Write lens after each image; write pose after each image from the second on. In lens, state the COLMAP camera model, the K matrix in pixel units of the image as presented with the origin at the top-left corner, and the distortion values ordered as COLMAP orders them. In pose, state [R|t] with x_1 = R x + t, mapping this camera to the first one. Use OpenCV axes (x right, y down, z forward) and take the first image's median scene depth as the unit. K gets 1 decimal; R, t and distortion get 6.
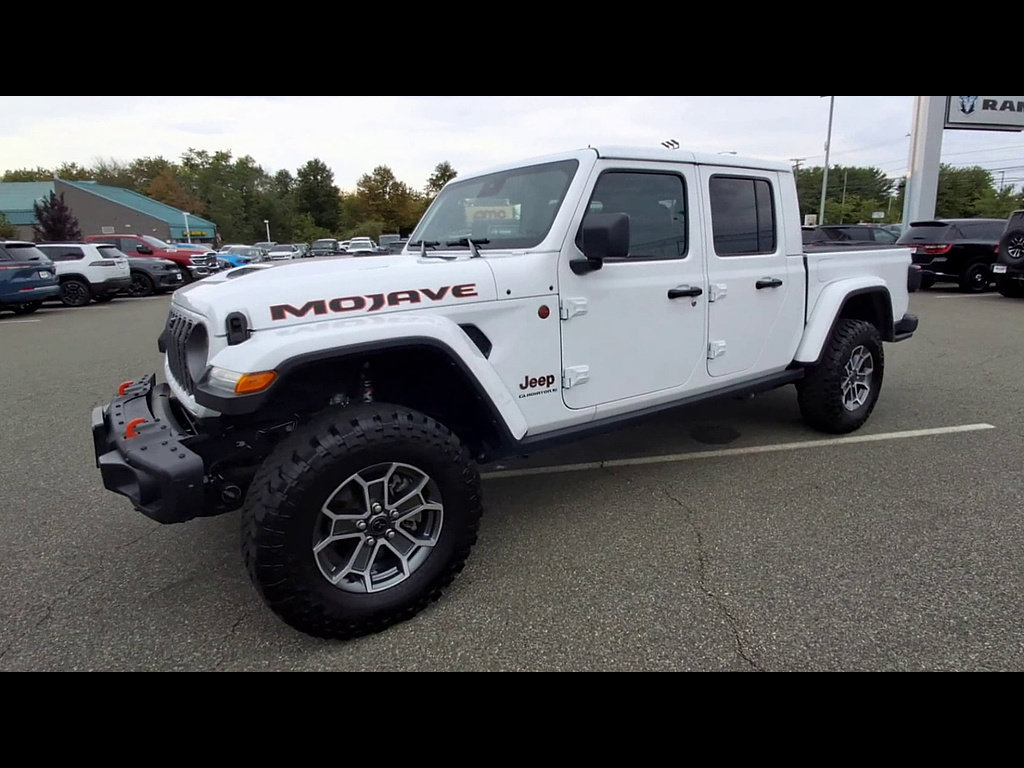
lens RADIAL K [[605.0, 0, 560.5], [0, 605.0, 355.9], [0, 0, 1]] dist [-0.005026, -0.002213]
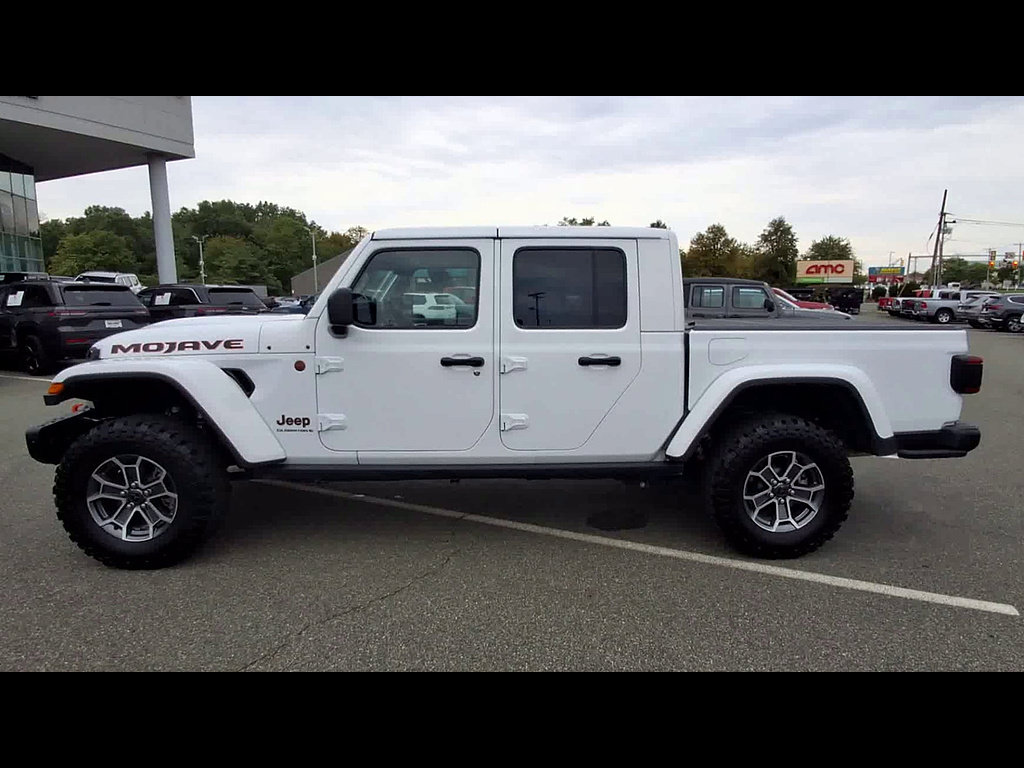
lens RADIAL K [[579.0, 0, 527.0], [0, 579.0, 363.0], [0, 0, 1]] dist [-0.006826, -0.003030]
pose [[0.810748, 0.088971, -0.578595, 1.009146], [-0.128254, 0.991366, -0.027272, -0.102959], [0.571173, 0.096318, 0.815159, 0.290419]]
